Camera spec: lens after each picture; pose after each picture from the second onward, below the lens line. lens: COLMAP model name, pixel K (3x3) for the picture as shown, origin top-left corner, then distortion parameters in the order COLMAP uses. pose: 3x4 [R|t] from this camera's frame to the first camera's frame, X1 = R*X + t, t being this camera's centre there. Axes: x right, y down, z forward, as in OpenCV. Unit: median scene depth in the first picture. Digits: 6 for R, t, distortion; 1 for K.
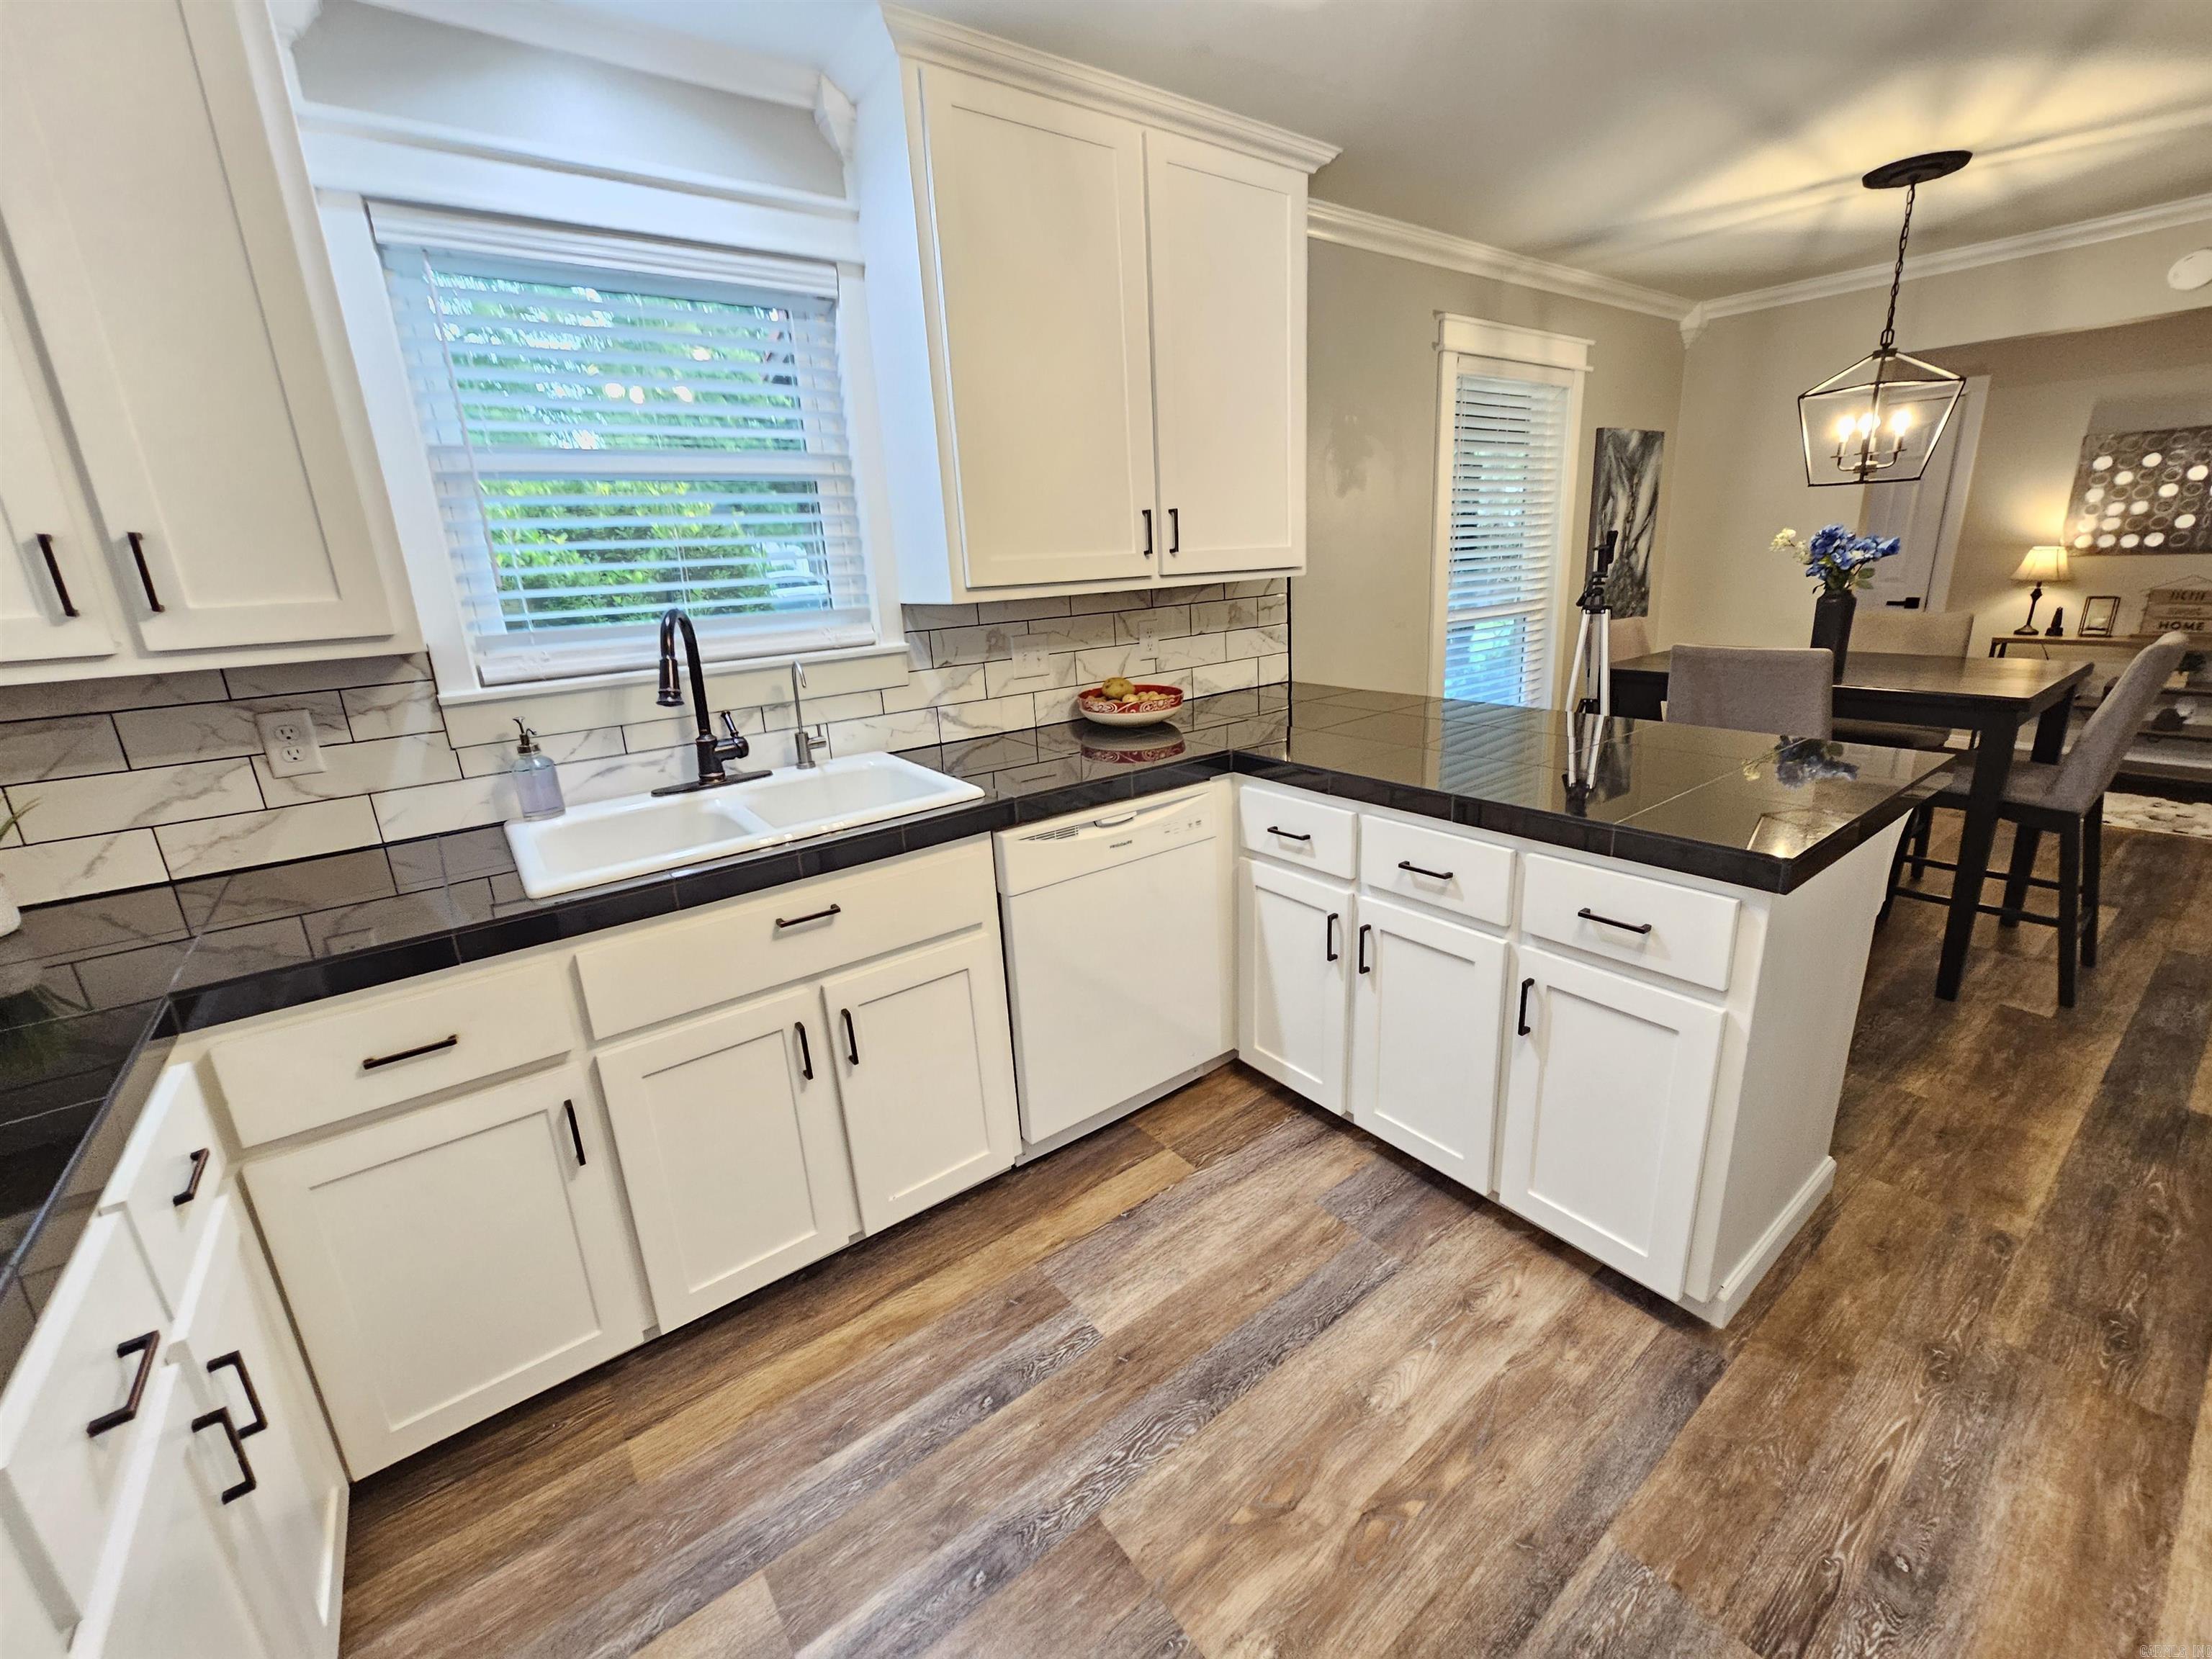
lens RADIAL K [[913.8, 0, 1119.9], [0, 913.8, 815.1], [0, 0, 1]] dist [-0.004696, 0.002700]
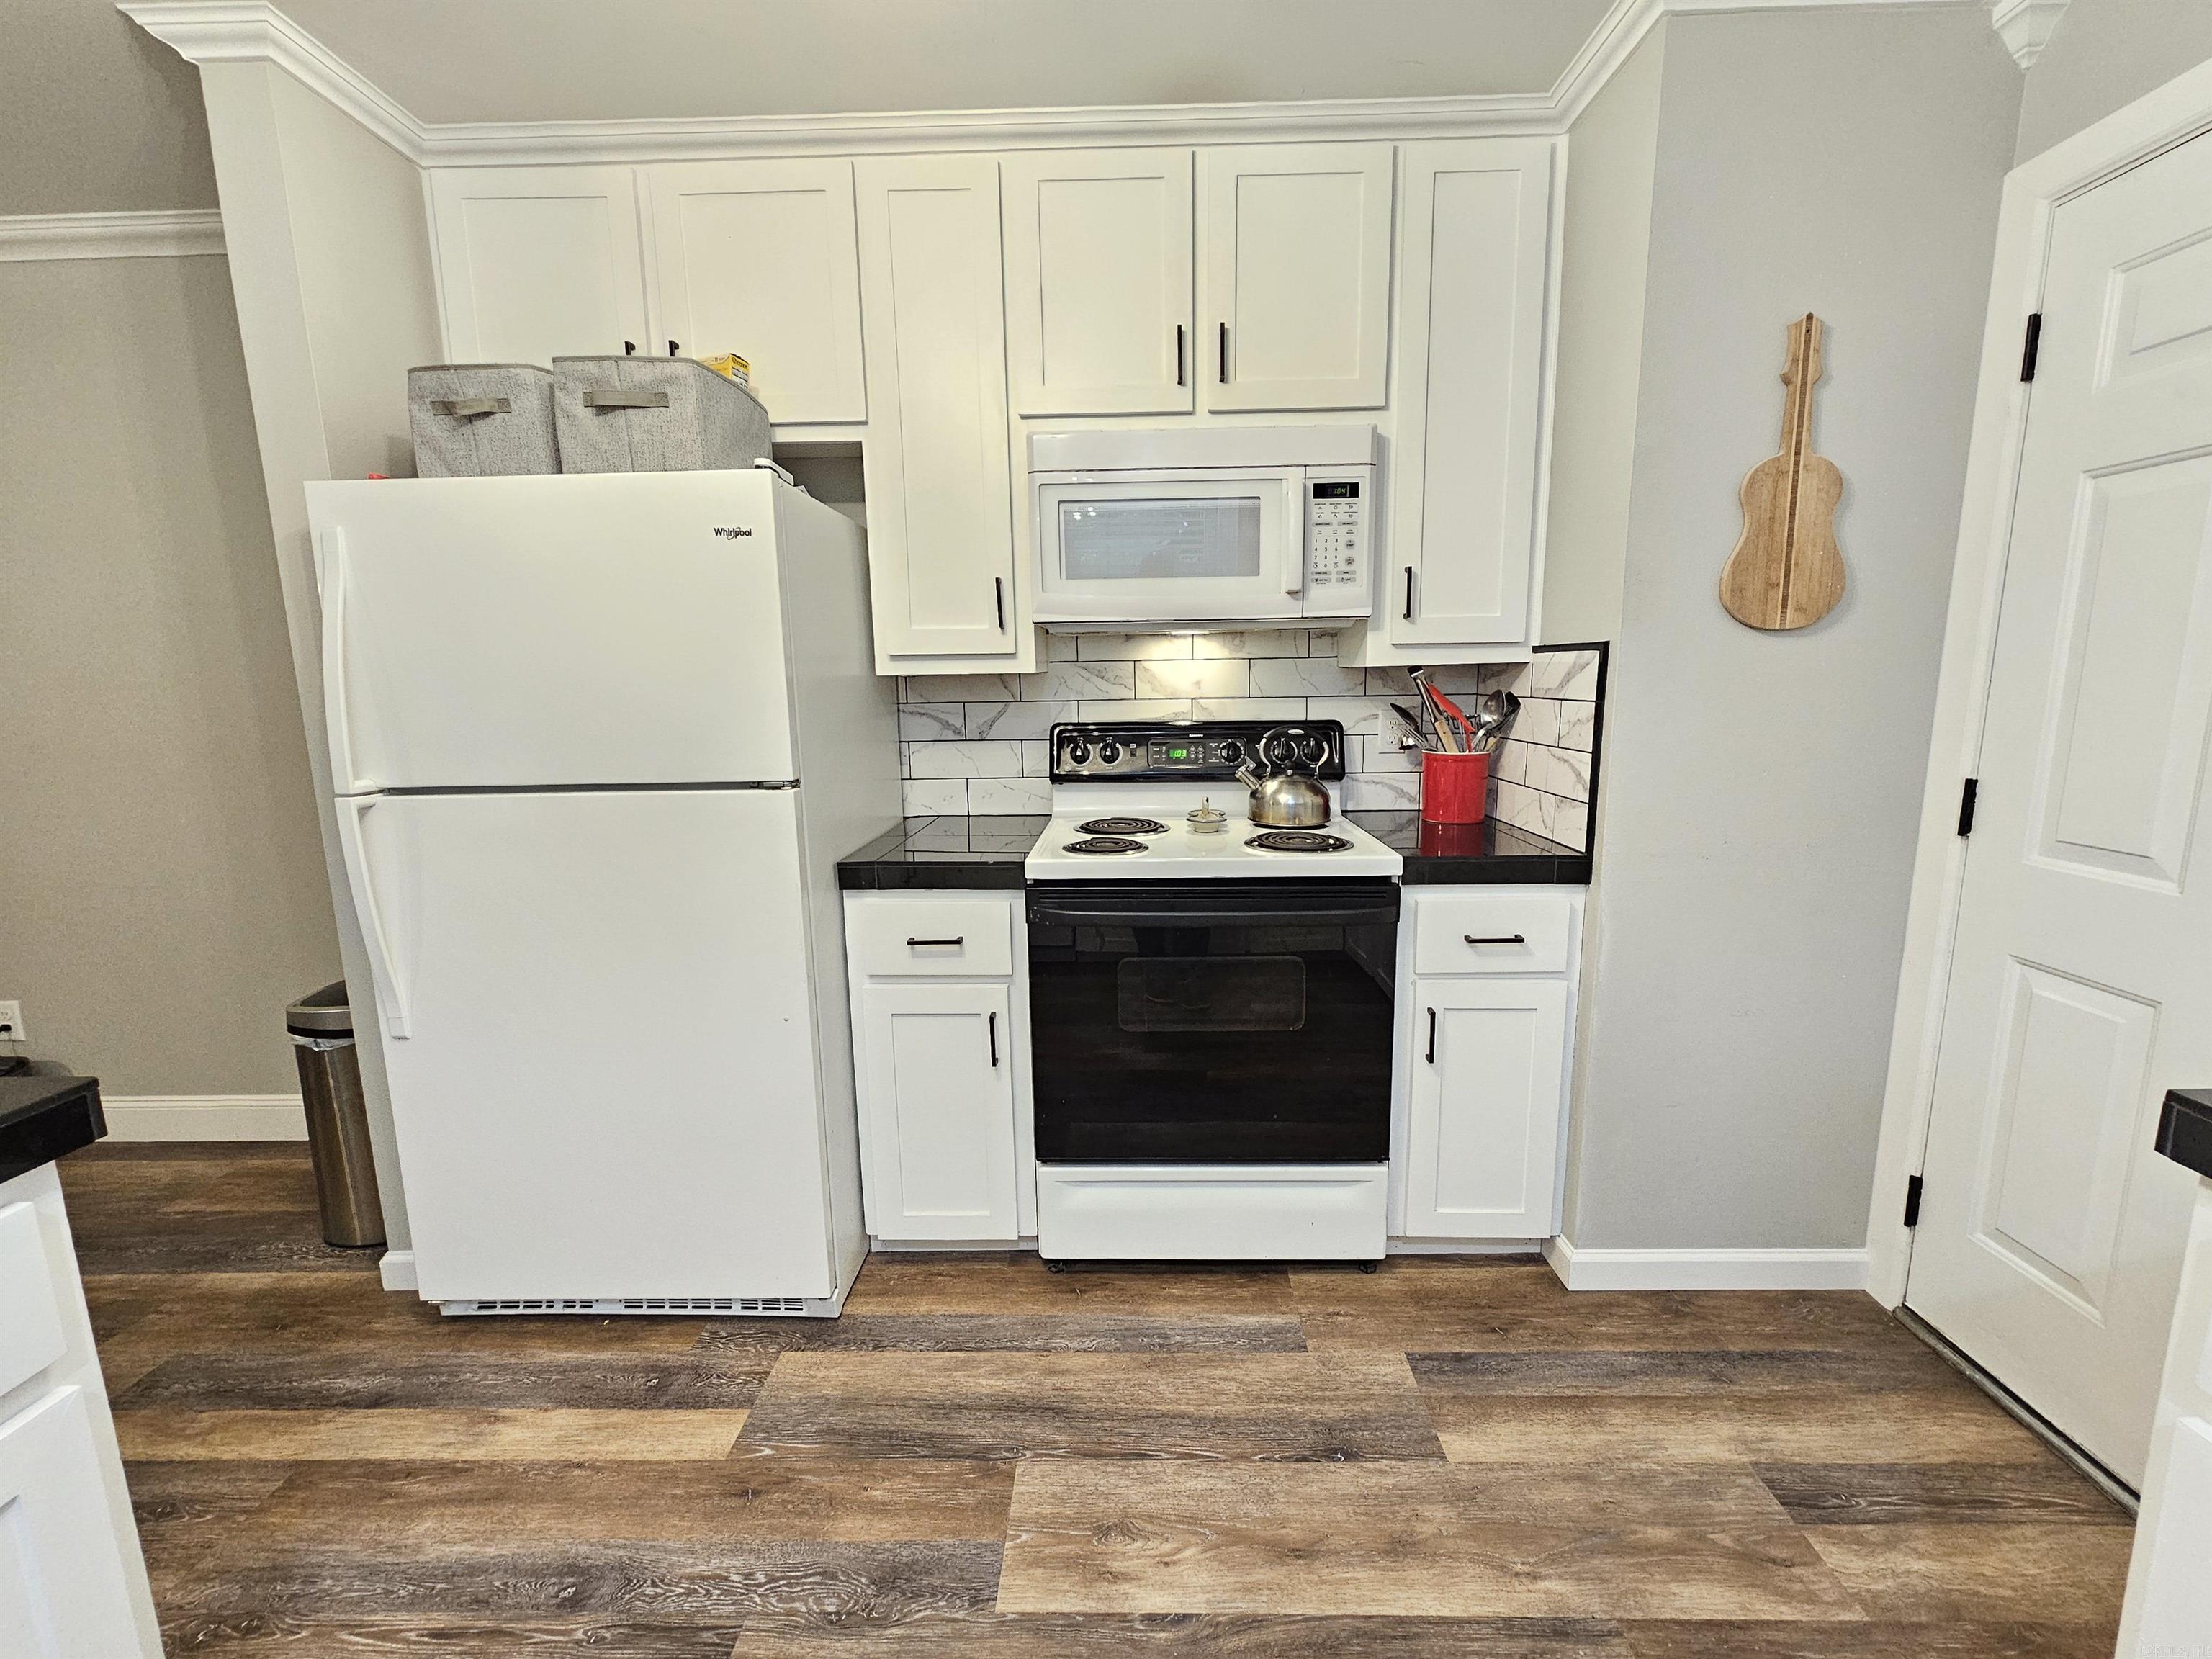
lens RADIAL K [[913.8, 0, 1111.1], [0, 913.8, 813.1], [0, 0, 1]] dist [-0.004696, 0.002700]
pose [[-0.778367, -0.036711, 0.626736, -0.160960], [0.222792, 0.917163, 0.330417, -0.130466], [-0.586949, 0.396818, -0.705710, 0.698655]]
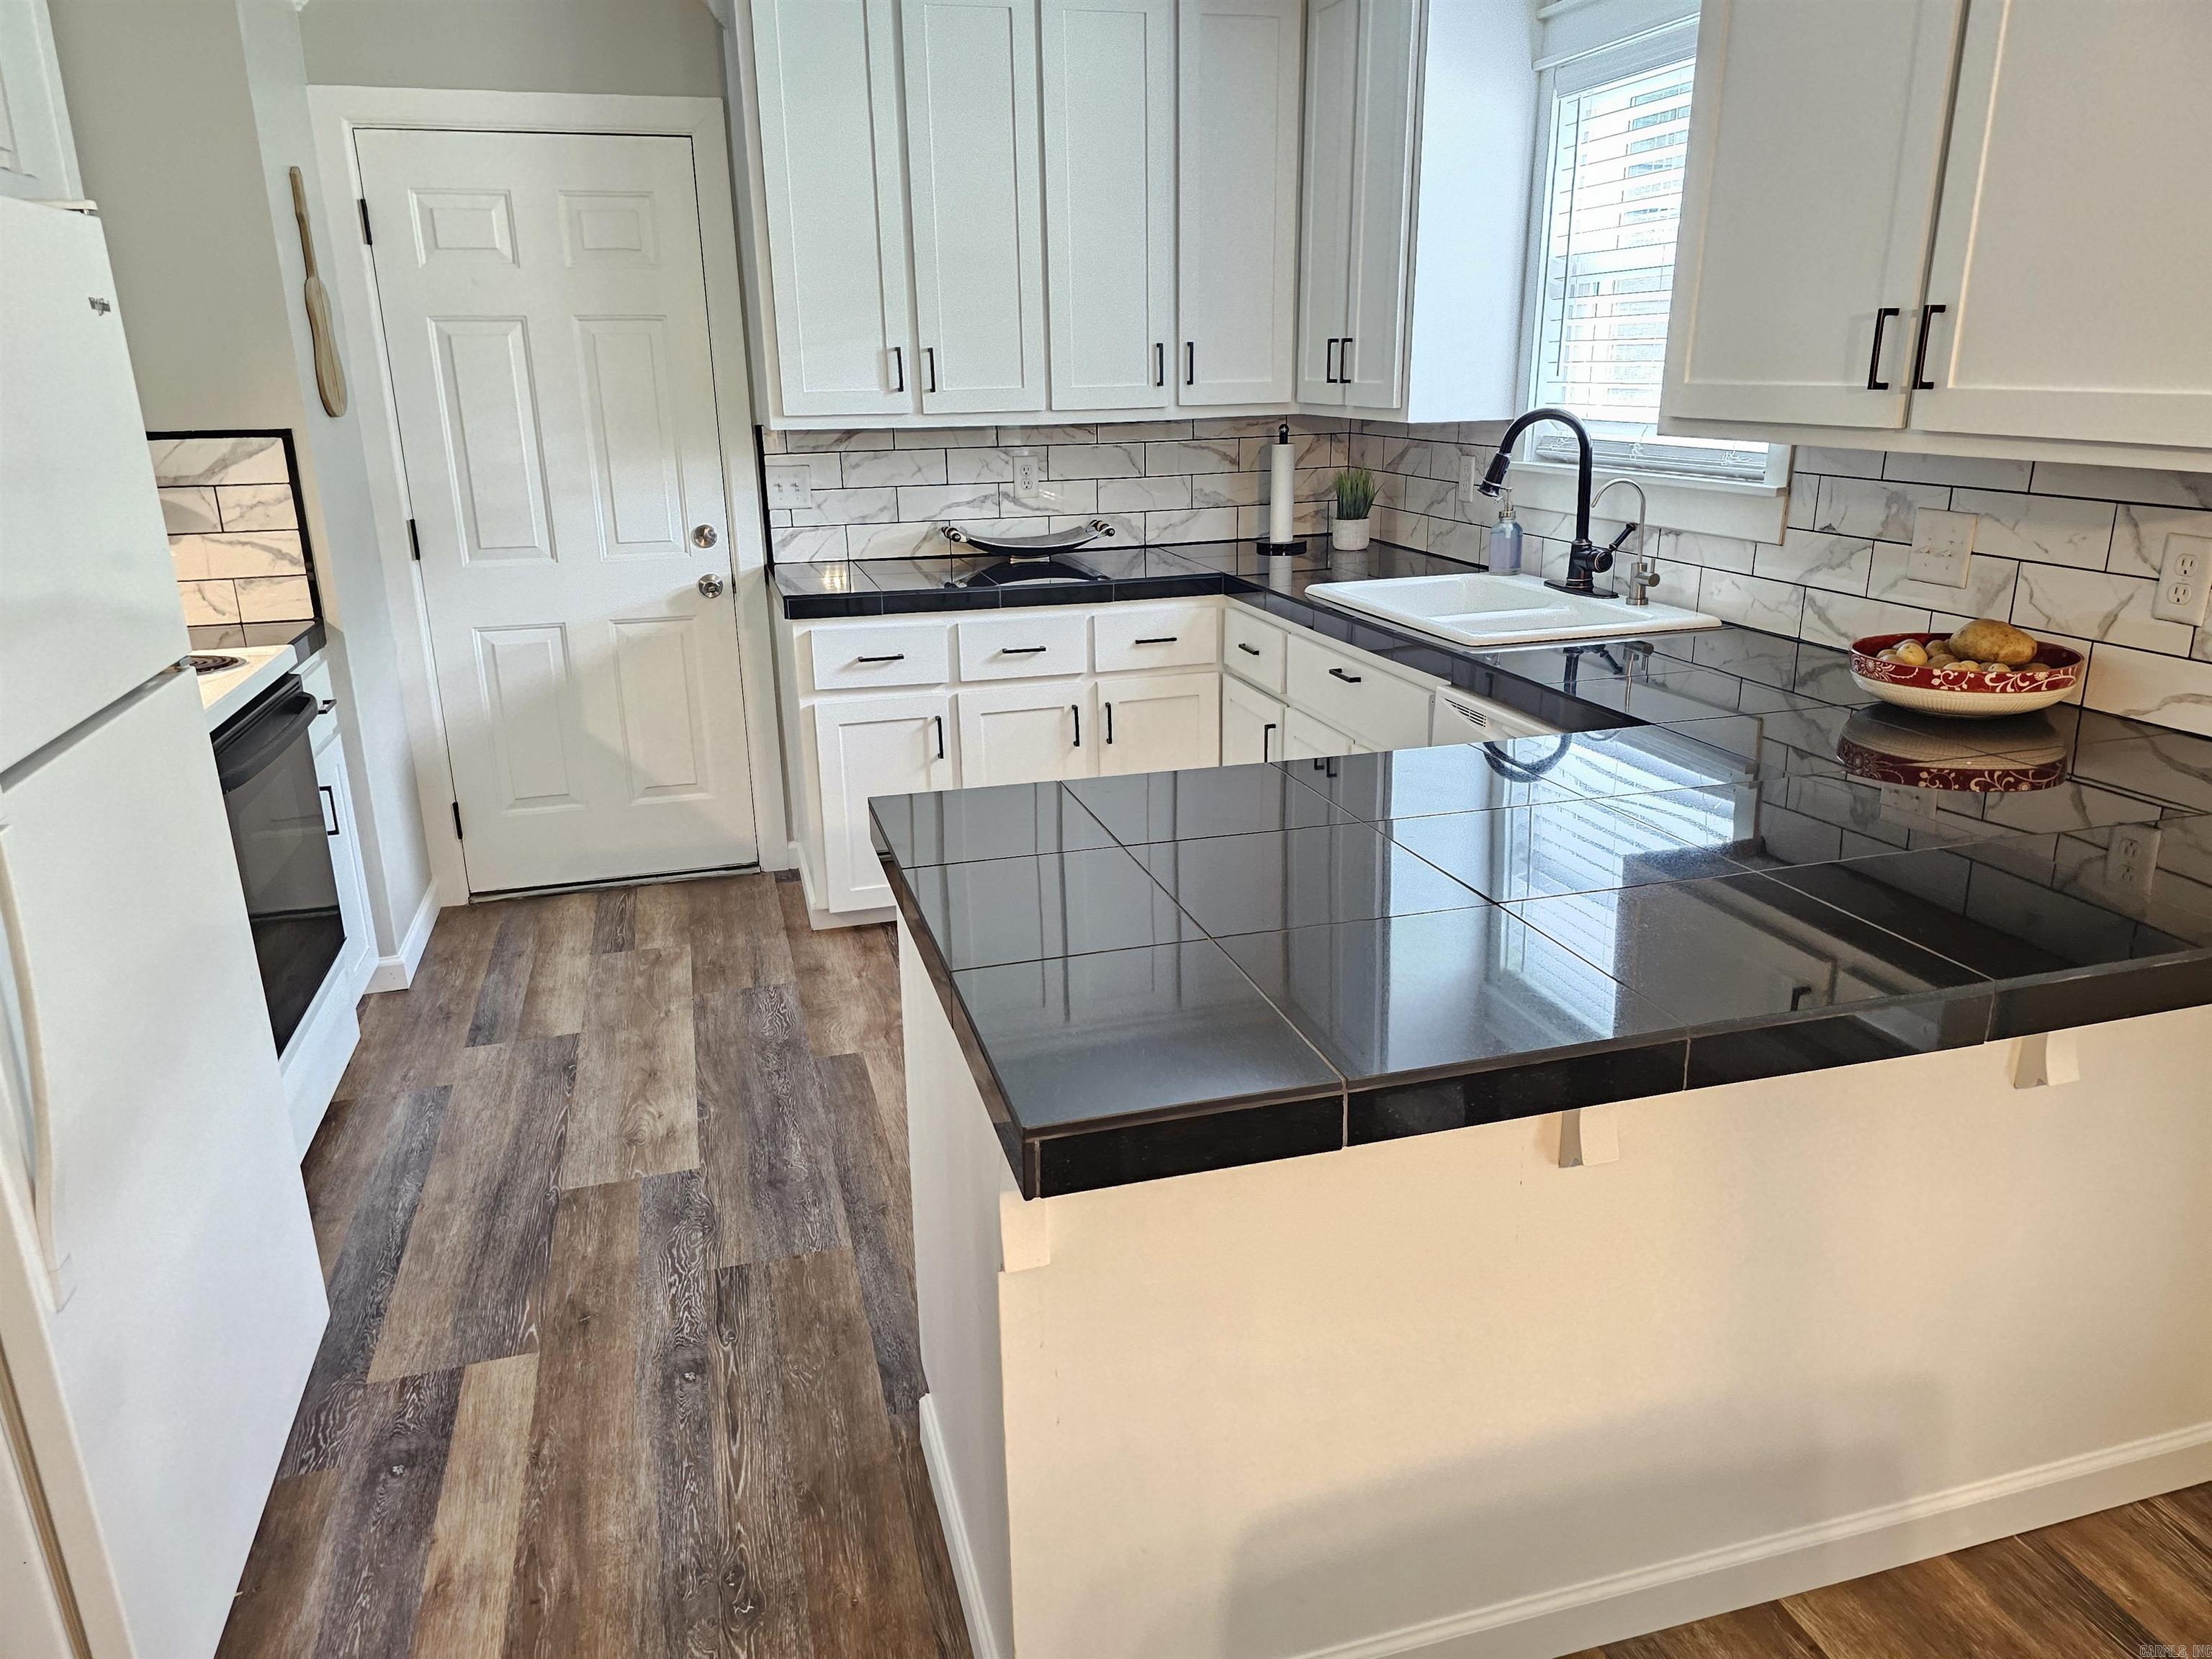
lens RADIAL K [[1498.3, 0, 1100.2], [0, 1498.3, 820.5], [0, 0, 1]] dist [0.054960, -0.047544]
pose [[-0.372117, 0.325496, -0.869242, 1.392191], [-0.221856, 0.878160, 0.423810, -0.435421], [0.901282, 0.350553, -0.254565, 1.145308]]
